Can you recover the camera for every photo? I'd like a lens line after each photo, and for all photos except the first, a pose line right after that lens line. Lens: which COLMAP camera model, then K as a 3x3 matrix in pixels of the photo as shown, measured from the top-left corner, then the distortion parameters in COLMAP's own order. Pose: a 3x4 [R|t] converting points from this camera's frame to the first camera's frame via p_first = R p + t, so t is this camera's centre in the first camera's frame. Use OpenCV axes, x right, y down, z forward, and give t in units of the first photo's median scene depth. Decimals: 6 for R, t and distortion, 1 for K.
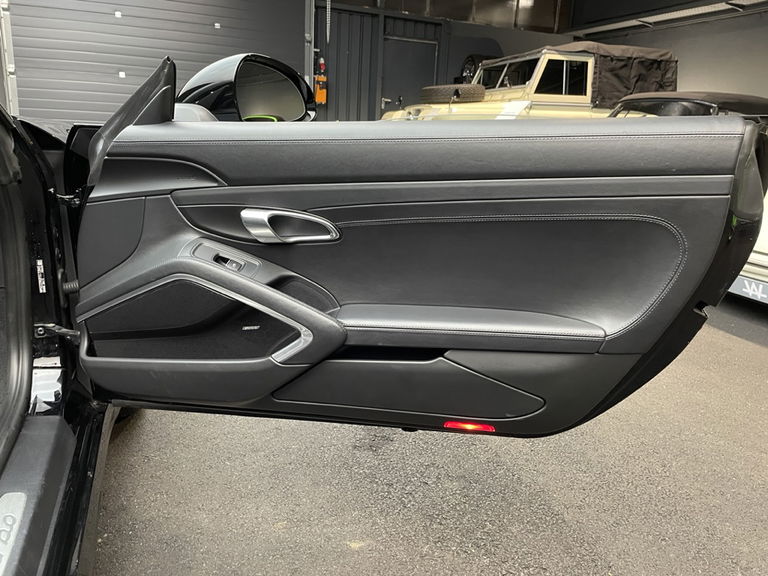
lens RADIAL K [[579.8, 0, 386.7], [0, 579.8, 292.1], [0, 0, 1]] dist [0.056383, -0.083771]
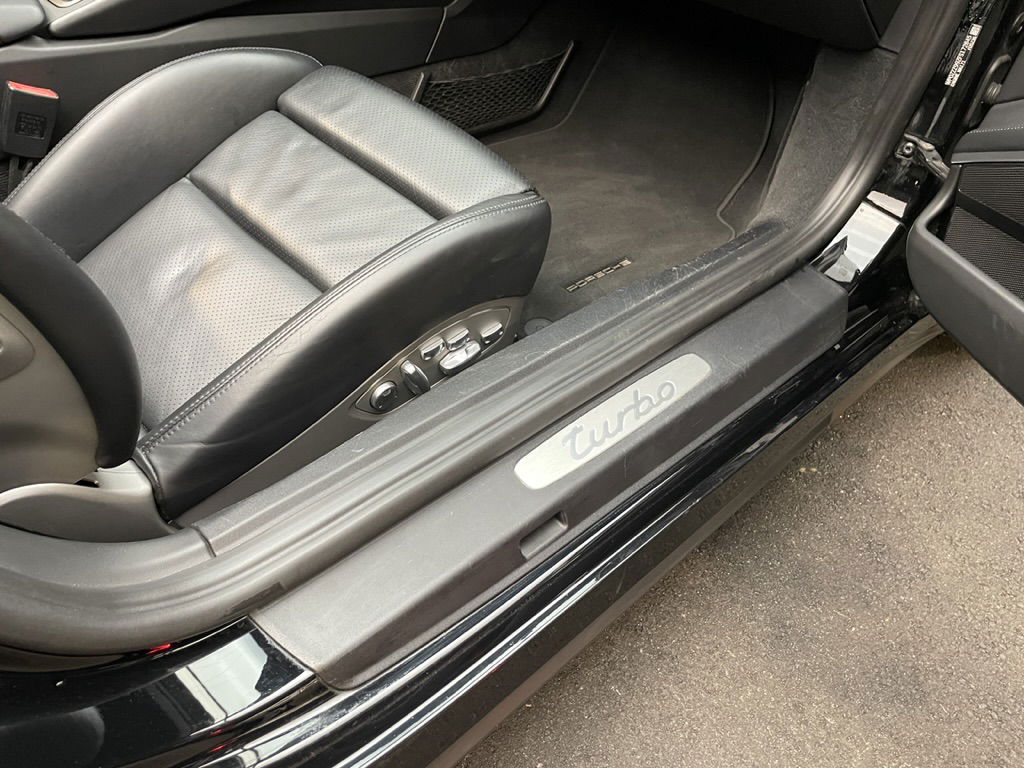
lens RADIAL K [[773.1, 0, 515.6], [0, 773.1, 389.5], [0, 0, 1]] dist [0.056383, -0.083771]
pose [[0.390465, 0.618032, -0.682330, -0.058673], [-0.317565, 0.786094, 0.530290, -0.034877], [0.864112, 0.009625, 0.503208, 0.267153]]
